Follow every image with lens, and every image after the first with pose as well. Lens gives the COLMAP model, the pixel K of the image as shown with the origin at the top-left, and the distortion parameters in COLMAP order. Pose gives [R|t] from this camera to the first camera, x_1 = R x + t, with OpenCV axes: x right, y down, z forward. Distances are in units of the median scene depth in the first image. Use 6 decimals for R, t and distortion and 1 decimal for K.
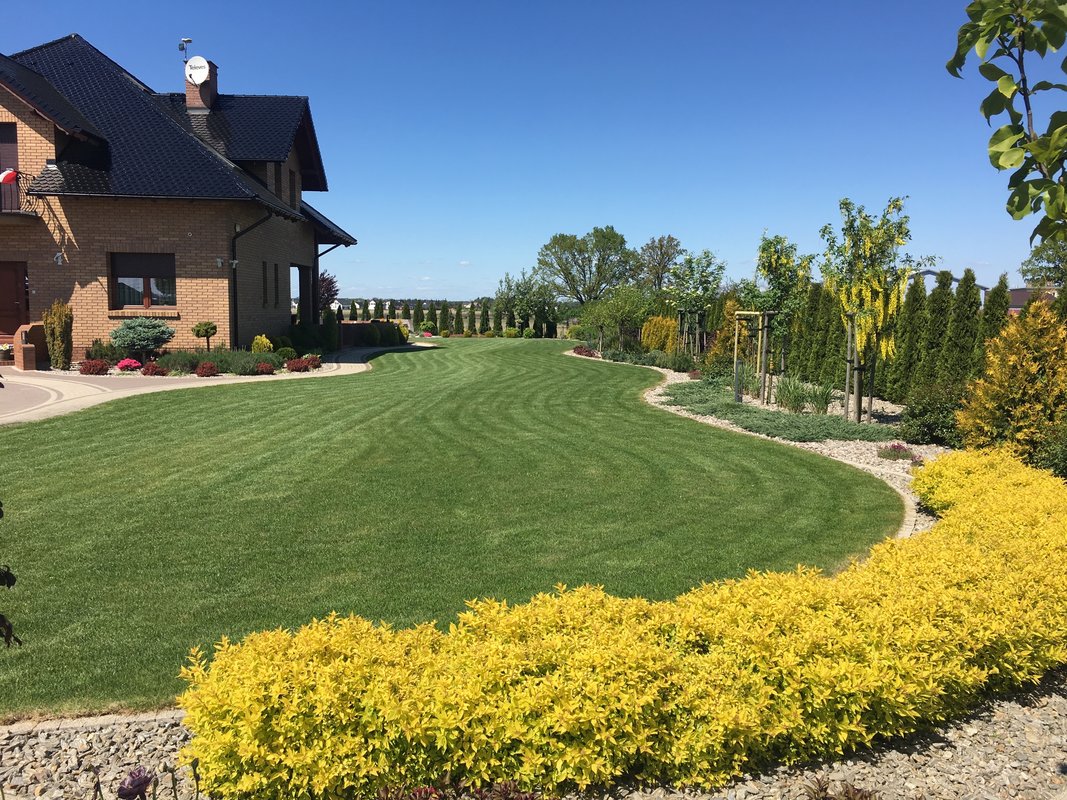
lens RADIAL K [[893.5, 0, 543.0], [0, 893.5, 399.1], [0, 0, 1]] dist [0.055210, -0.066085]
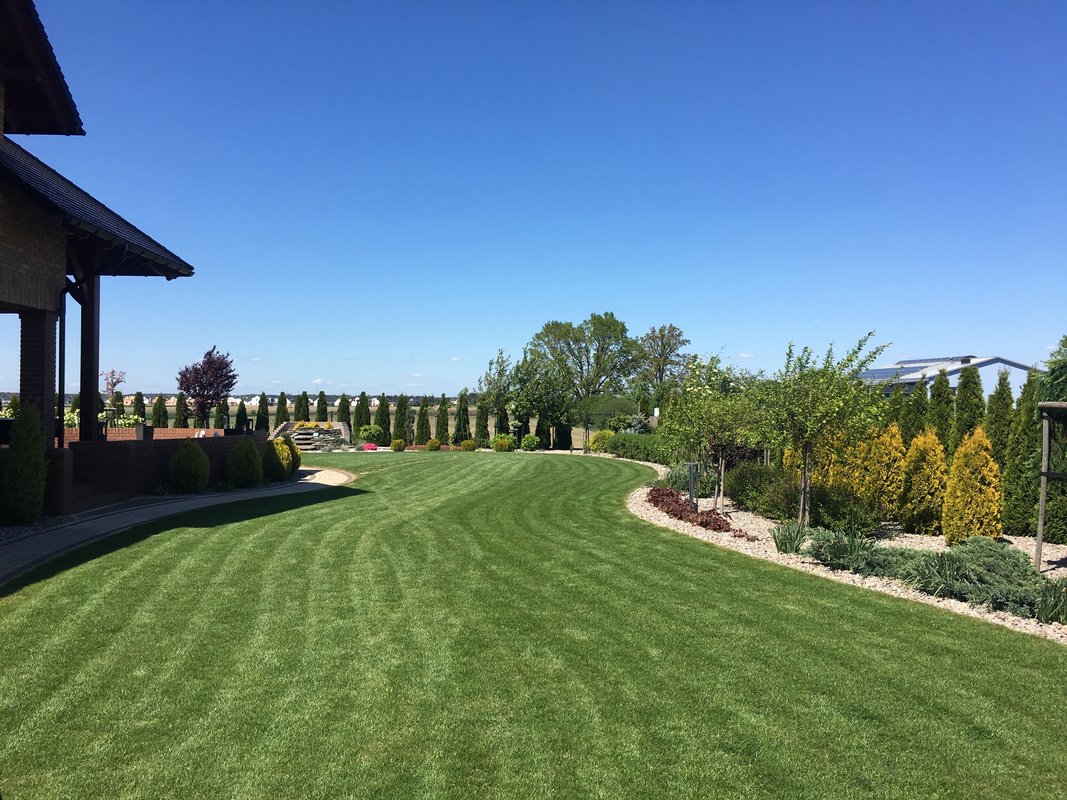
lens RADIAL K [[893.5, 0, 535.9], [0, 893.5, 402.8], [0, 0, 1]] dist [0.055210, -0.066085]
pose [[0.999969, -0.003211, 0.007232, -0.029348], [0.003934, 0.994752, -0.102238, -0.066054], [-0.006866, 0.102263, 0.994734, 0.651621]]
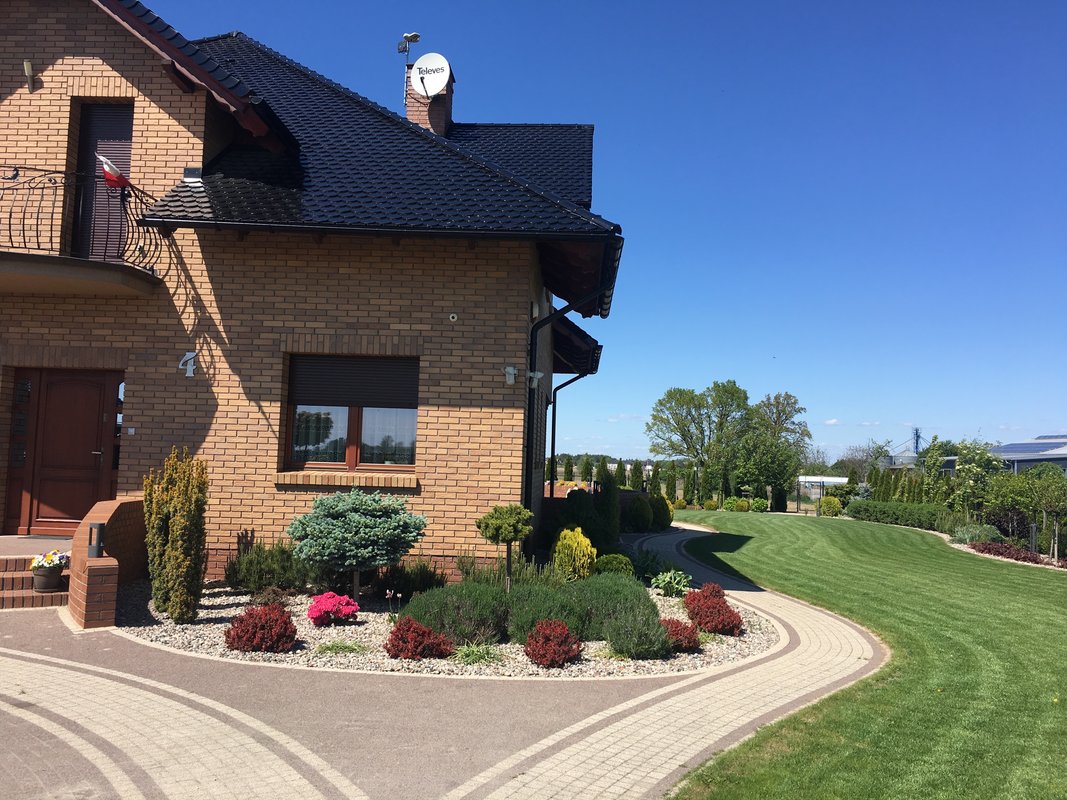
lens RADIAL K [[893.5, 0, 531.2], [0, 893.5, 400.5], [0, 0, 1]] dist [0.055210, -0.066085]
pose [[0.995552, 0.016256, -0.092797, -0.244865], [-0.032011, 0.984765, -0.170918, -0.047175], [0.088605, 0.173128, 0.980906, 0.434507]]
